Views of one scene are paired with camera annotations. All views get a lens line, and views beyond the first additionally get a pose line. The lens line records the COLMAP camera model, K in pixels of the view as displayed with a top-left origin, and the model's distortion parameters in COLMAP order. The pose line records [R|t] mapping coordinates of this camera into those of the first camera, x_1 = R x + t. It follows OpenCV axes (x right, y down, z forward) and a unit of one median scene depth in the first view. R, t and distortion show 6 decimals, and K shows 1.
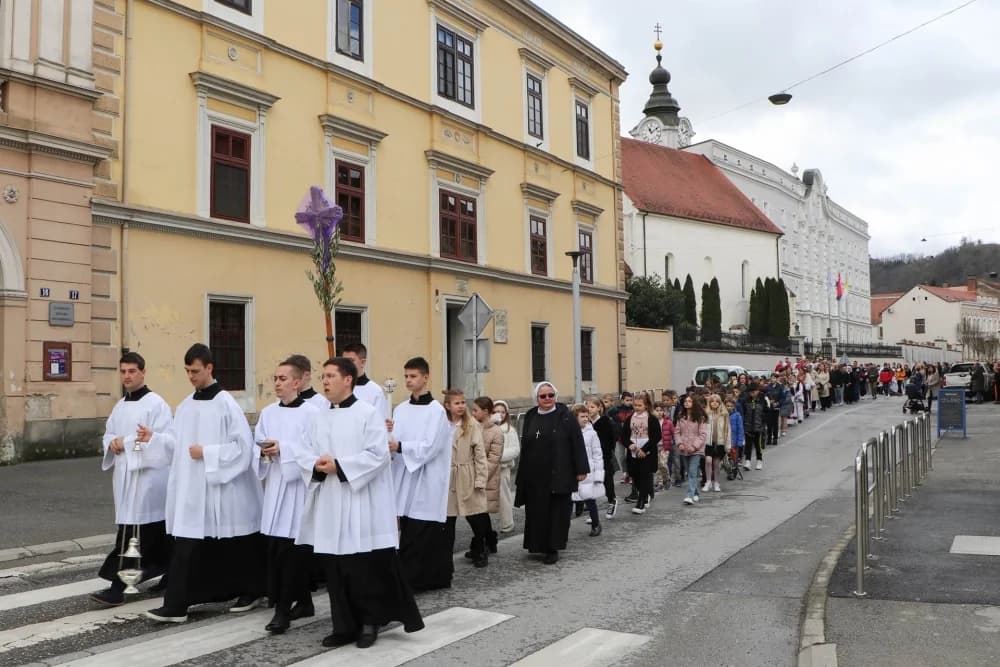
lens RADIAL K [[972.4, 0, 447.5], [0, 972.4, 332.7], [0, 0, 1]] dist [-0.190932, 0.173510]
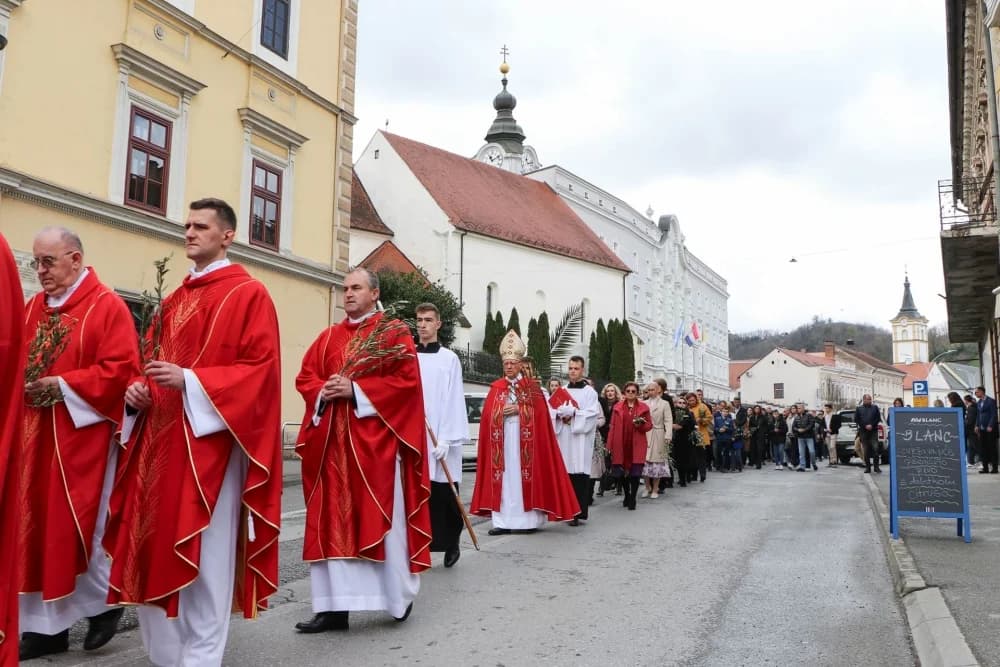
lens RADIAL K [[948.2, 0, 432.1], [0, 948.2, 297.2], [0, 0, 1]] dist [-0.198308, 0.187756]
pose [[0.992814, 0.046791, 0.110141, 0.085692], [-0.035211, 0.993867, -0.104830, 0.017767], [-0.114371, 0.100198, 0.988372, 0.187355]]
